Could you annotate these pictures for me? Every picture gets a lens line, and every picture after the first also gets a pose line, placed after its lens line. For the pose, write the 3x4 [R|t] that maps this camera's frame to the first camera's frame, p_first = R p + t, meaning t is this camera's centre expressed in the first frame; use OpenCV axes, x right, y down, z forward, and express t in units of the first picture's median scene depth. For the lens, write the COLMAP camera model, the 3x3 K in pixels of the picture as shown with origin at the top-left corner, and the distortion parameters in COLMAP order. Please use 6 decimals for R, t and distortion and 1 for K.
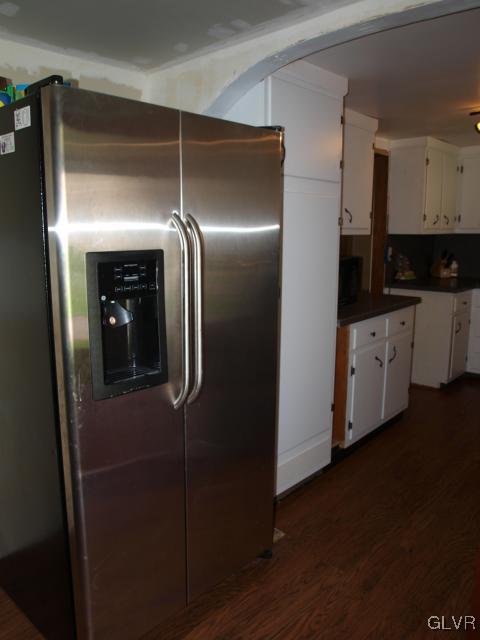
lens RADIAL K [[503.9, 0, 224.3], [0, 503.9, 323.3], [0, 0, 1]] dist [-0.109445, 0.065771]
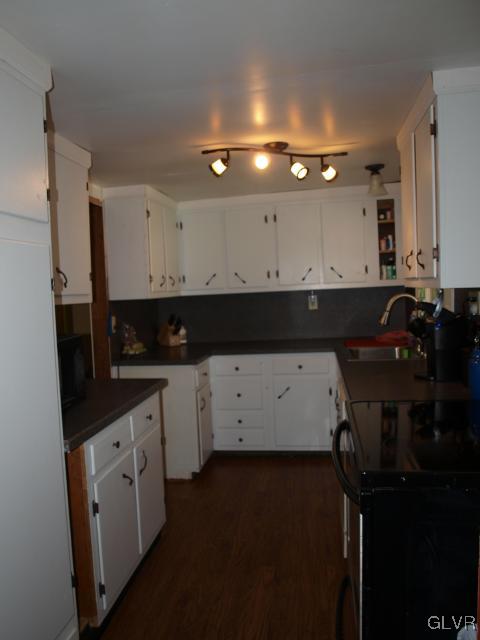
lens RADIAL K [[503.9, 0, 224.3], [0, 503.9, 323.3], [0, 0, 1]] dist [-0.109445, 0.065771]
pose [[0.839881, -0.062498, 0.539161, 0.044521], [0.133793, 0.986535, -0.094060, -0.042205], [-0.526023, 0.151136, 0.836934, 0.229366]]
